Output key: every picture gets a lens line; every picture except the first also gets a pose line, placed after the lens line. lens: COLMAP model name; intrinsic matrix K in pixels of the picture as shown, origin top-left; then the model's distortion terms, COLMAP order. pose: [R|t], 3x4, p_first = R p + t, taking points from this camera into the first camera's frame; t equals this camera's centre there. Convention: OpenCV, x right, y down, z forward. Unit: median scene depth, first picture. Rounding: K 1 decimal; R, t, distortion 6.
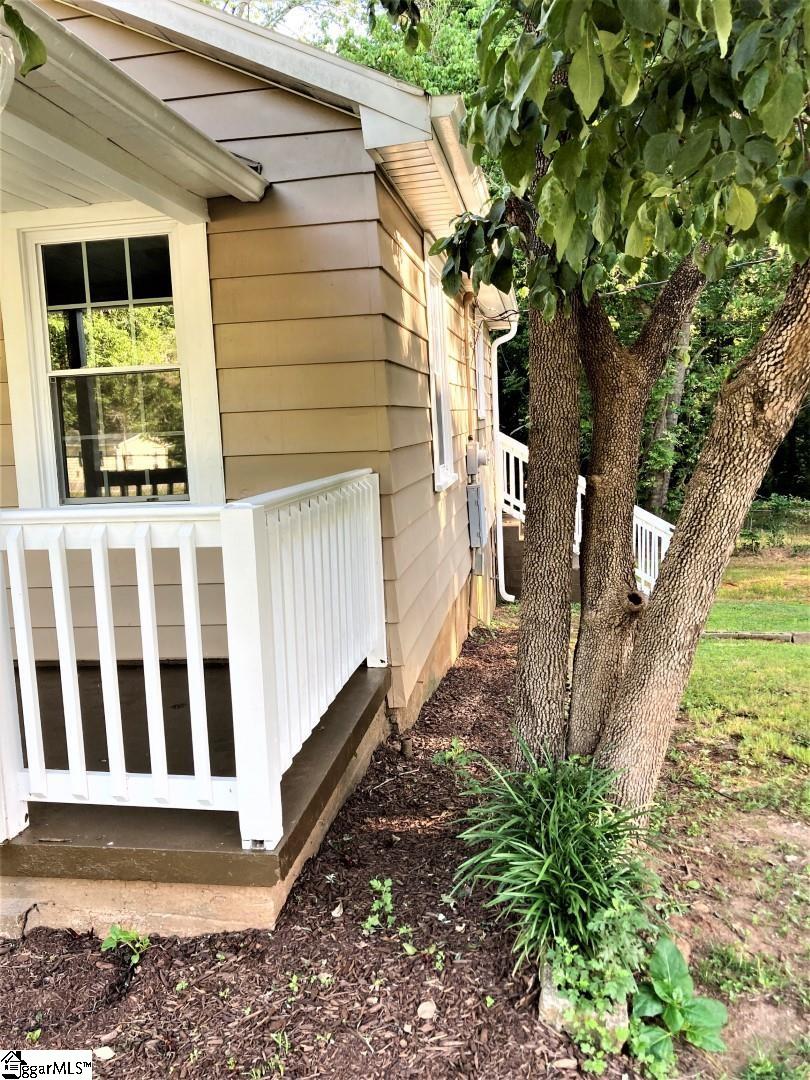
lens RADIAL K [[883.8, 0, 407.9], [0, 883.8, 536.2], [0, 0, 1]] dist [0.027779, -0.014704]
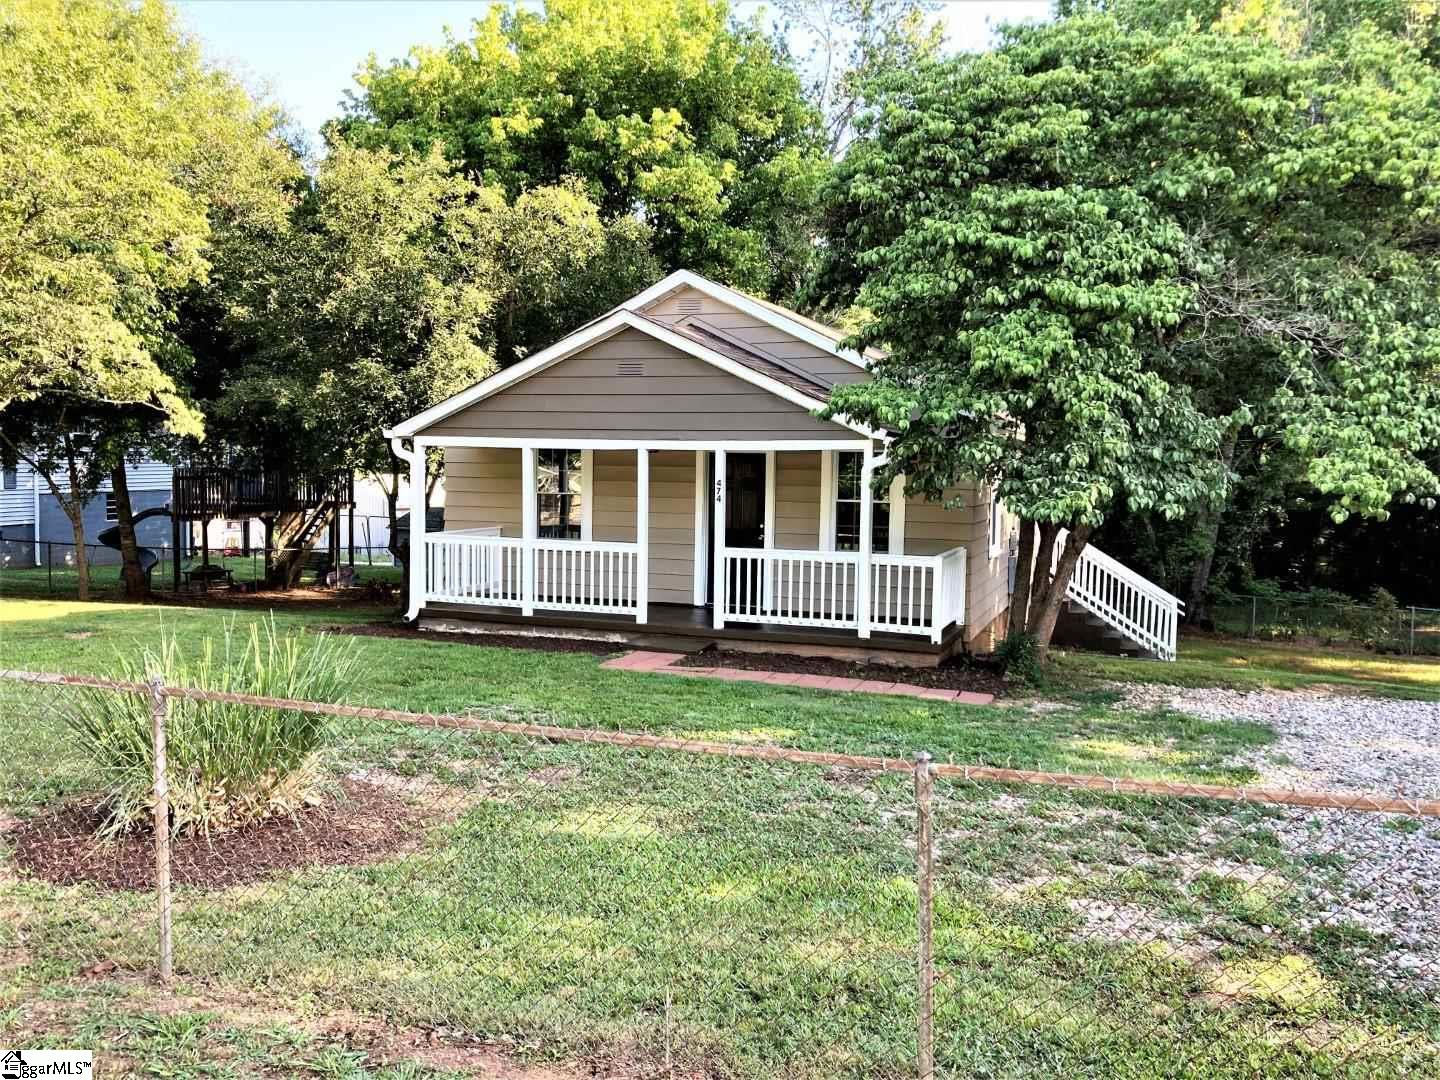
lens RADIAL K [[1192.8, 0, 723.2], [0, 1192.8, 554.2], [0, 0, 1]] dist [0.030798, -0.014677]
pose [[0.980758, 0.078052, -0.178944, -0.122695], [-0.086464, 0.995464, -0.039694, 0.169555], [0.175034, 0.054403, 0.983058, -3.024145]]
